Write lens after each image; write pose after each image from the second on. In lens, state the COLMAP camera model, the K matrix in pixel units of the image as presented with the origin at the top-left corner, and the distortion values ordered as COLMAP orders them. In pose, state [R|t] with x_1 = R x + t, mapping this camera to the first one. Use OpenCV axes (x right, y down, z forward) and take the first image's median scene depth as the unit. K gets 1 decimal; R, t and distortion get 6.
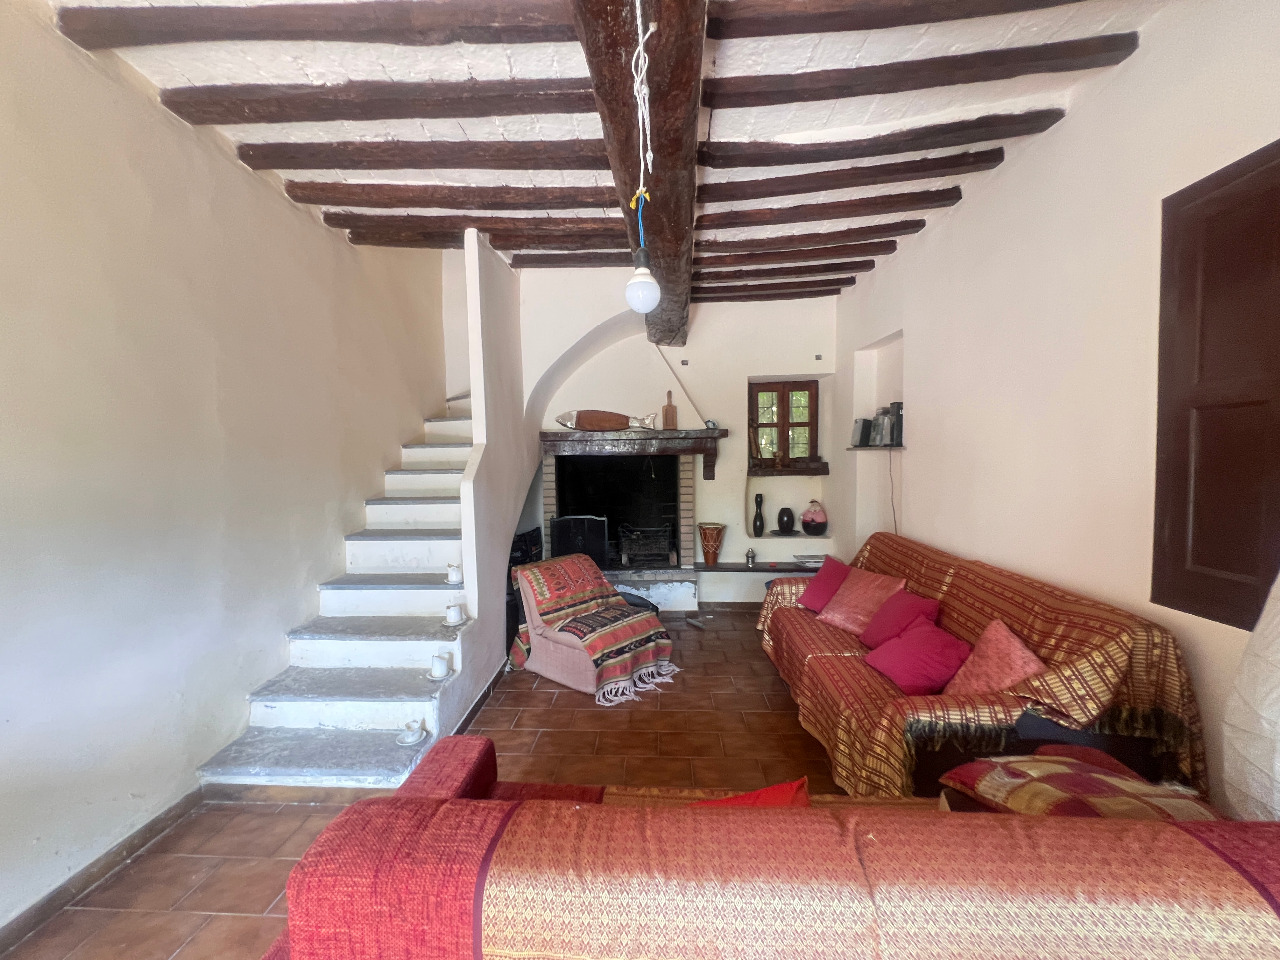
lens RADIAL K [[514.4, 0, 640.0], [0, 514.4, 480.0], [0, 0, 1]] dist [-0.002946, 0.000004]
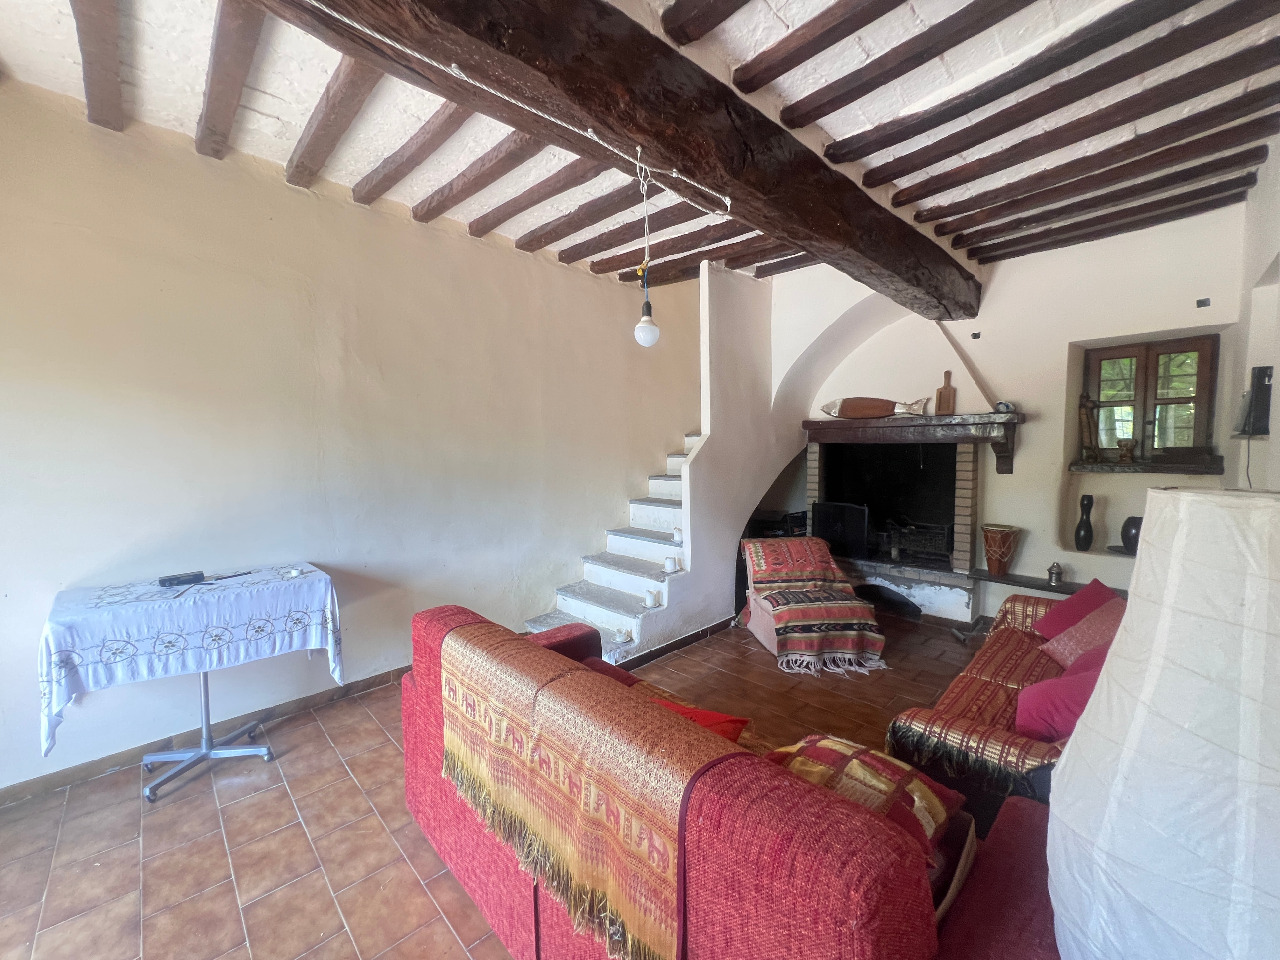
lens RADIAL K [[517.5, 0, 640.0], [0, 517.5, 480.0], [0, 0, 1]] dist [0.000005, 0.000153]
pose [[0.730844, 0.053806, -0.680420, 0.394889], [-0.032913, 0.998506, 0.043607, -0.009642], [0.681750, -0.009475, 0.731524, -0.022225]]
